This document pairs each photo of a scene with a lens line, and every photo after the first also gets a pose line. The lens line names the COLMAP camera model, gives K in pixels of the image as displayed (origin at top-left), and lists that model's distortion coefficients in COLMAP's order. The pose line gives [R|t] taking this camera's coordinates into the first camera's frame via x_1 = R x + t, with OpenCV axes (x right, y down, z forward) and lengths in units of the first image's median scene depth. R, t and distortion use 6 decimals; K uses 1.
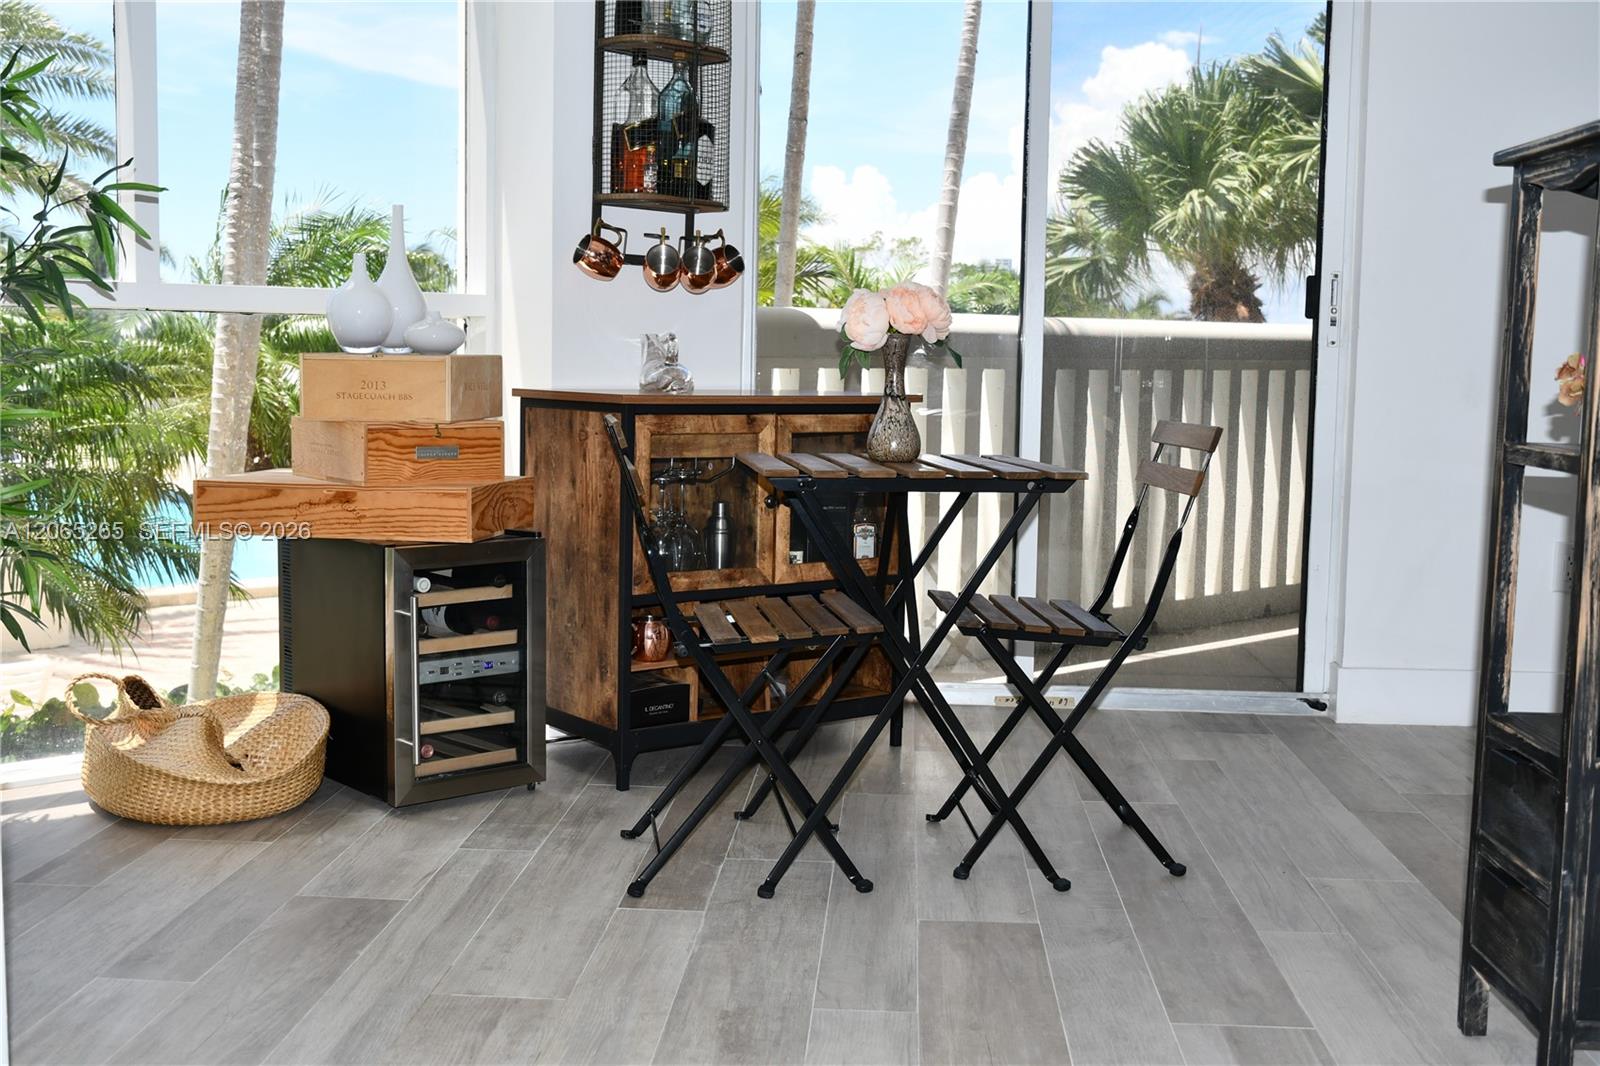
lens RADIAL K [[1737.9, 0, 800.0], [0, 1737.9, 533.0], [0, 0, 1]] dist [-0.021811, -0.022229]
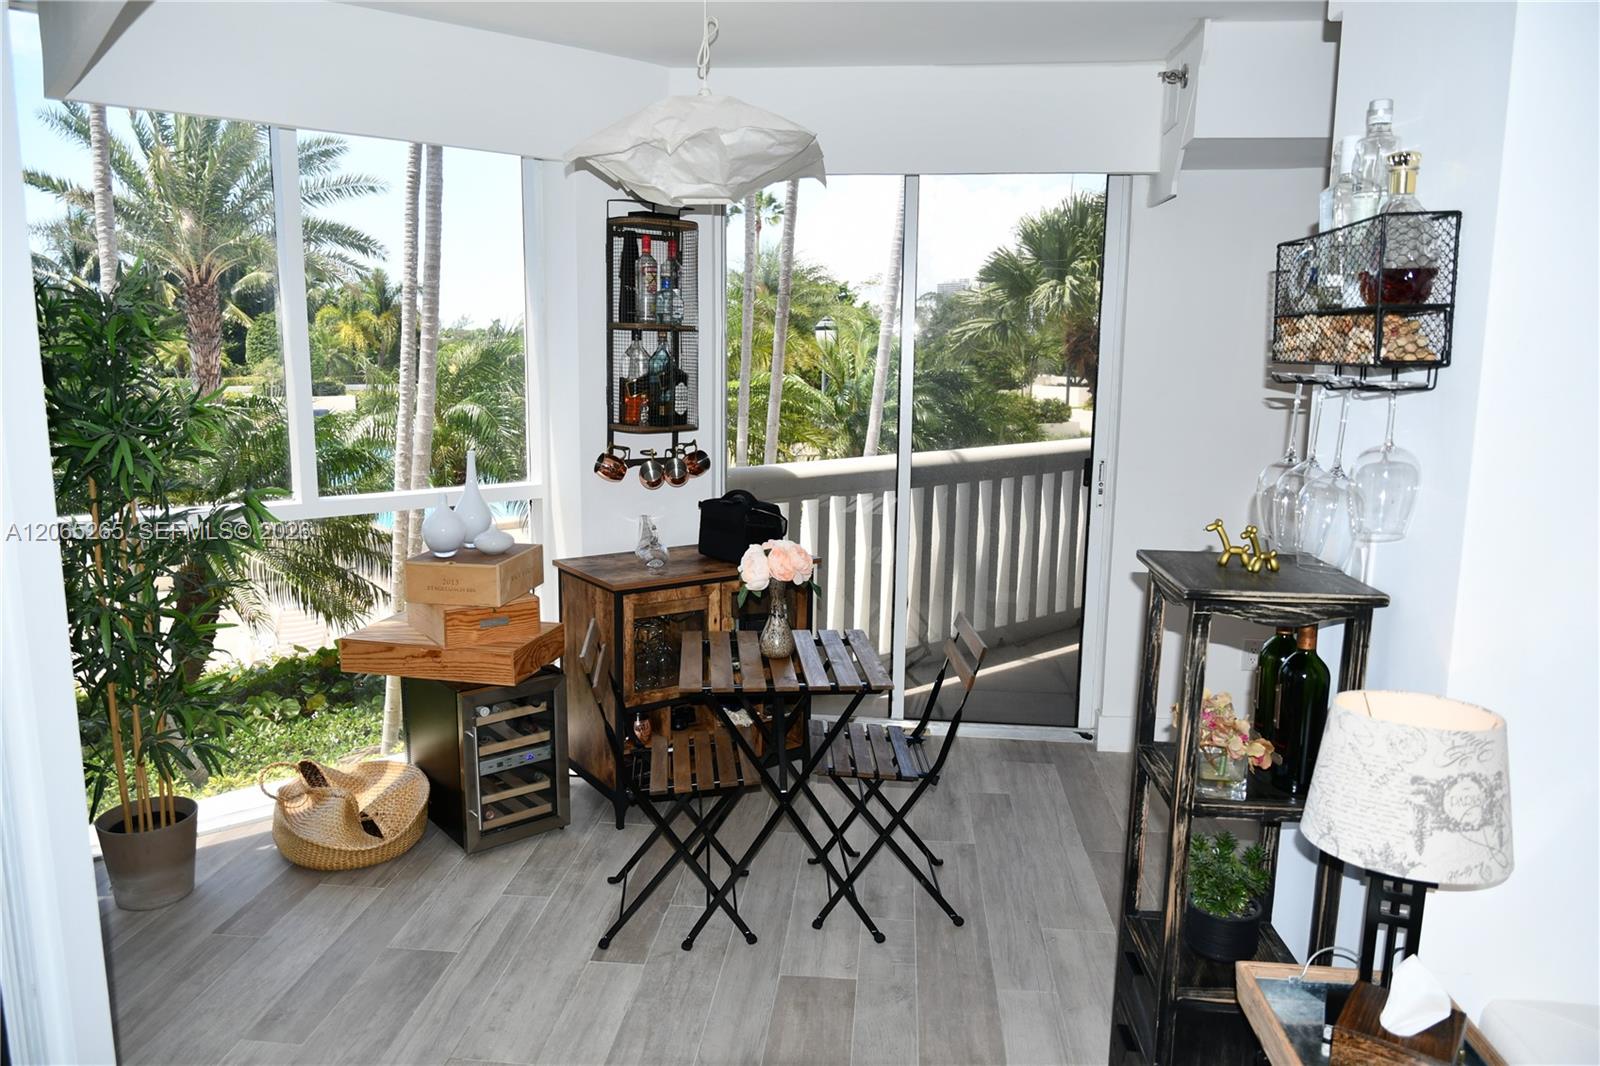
lens RADIAL K [[1094.6, 0, 798.4], [0, 1094.6, 532.3], [0, 0, 1]] dist [-0.002744, -0.008437]
pose [[0.999523, 0.002318, -0.030796, 0.091183], [-0.000185, 0.997613, 0.069058, -0.192107], [0.030882, -0.069019, 0.997137, 0.040133]]
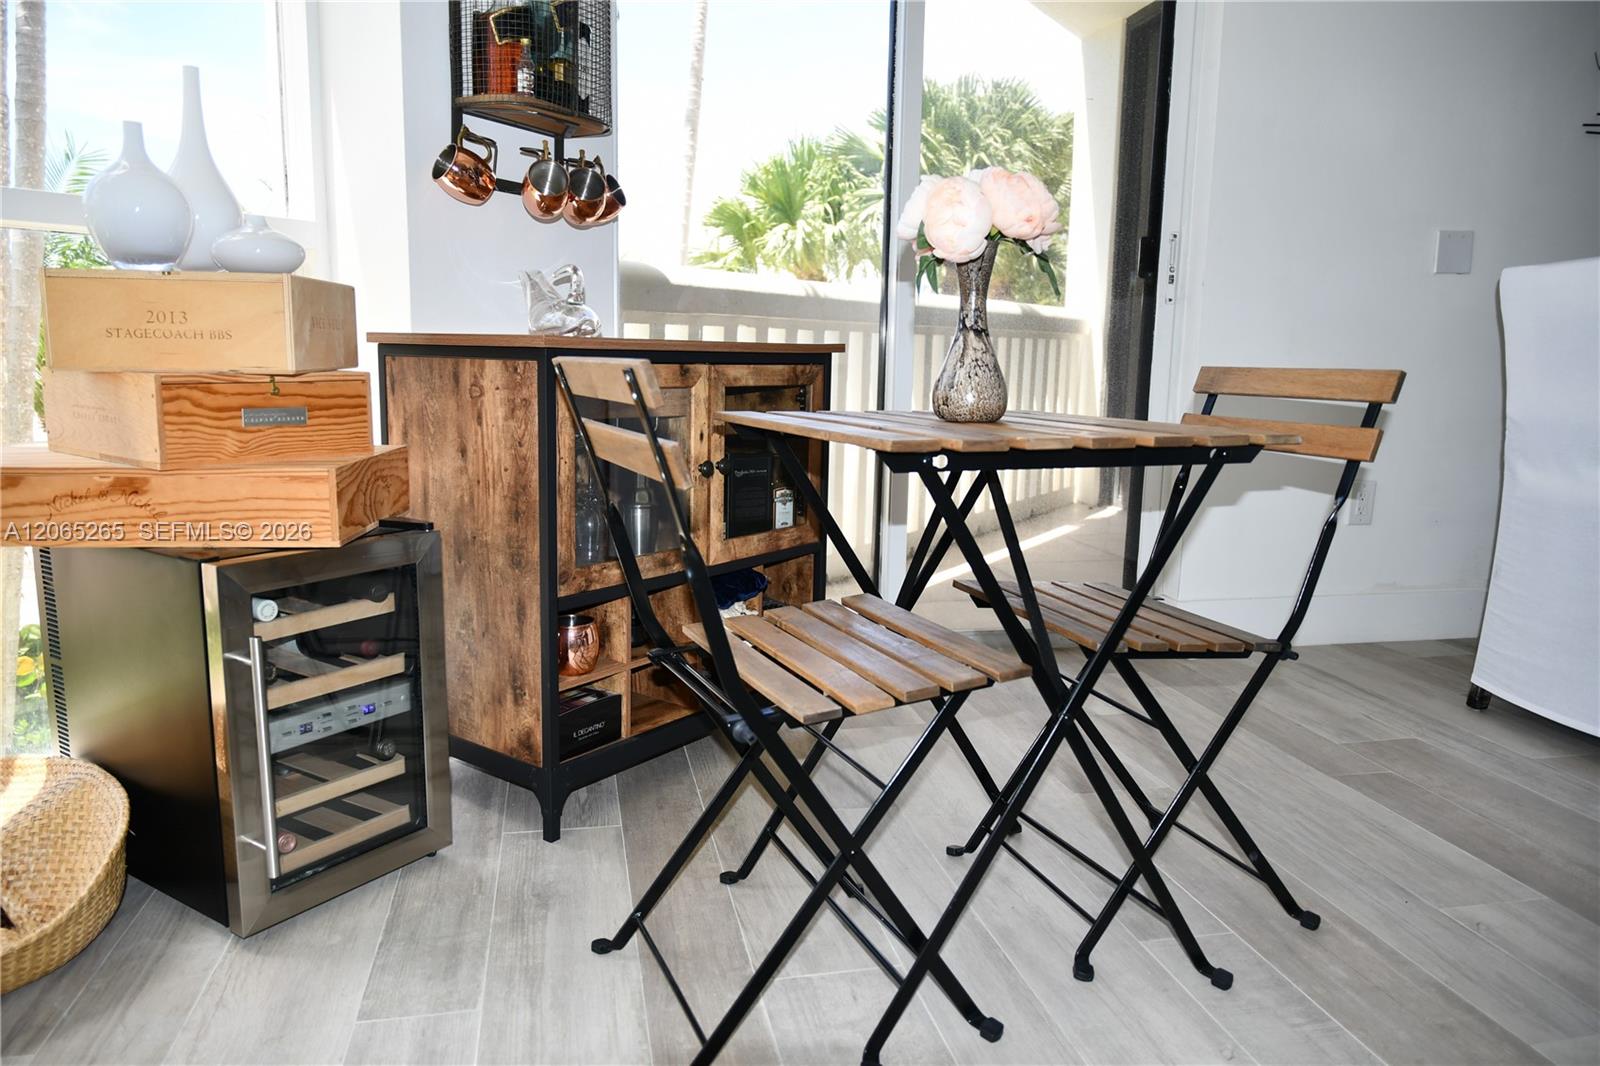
lens RADIAL K [[1095.2, 0, 796.1], [0, 1095.2, 536.9], [0, 0, 1]] dist [-0.001492, -0.006158]
pose [[0.963936, -0.043368, 0.262578, -0.123284], [0.024520, 0.996909, 0.074639, -0.025553], [-0.265003, -0.065509, 0.962020, 0.511882]]
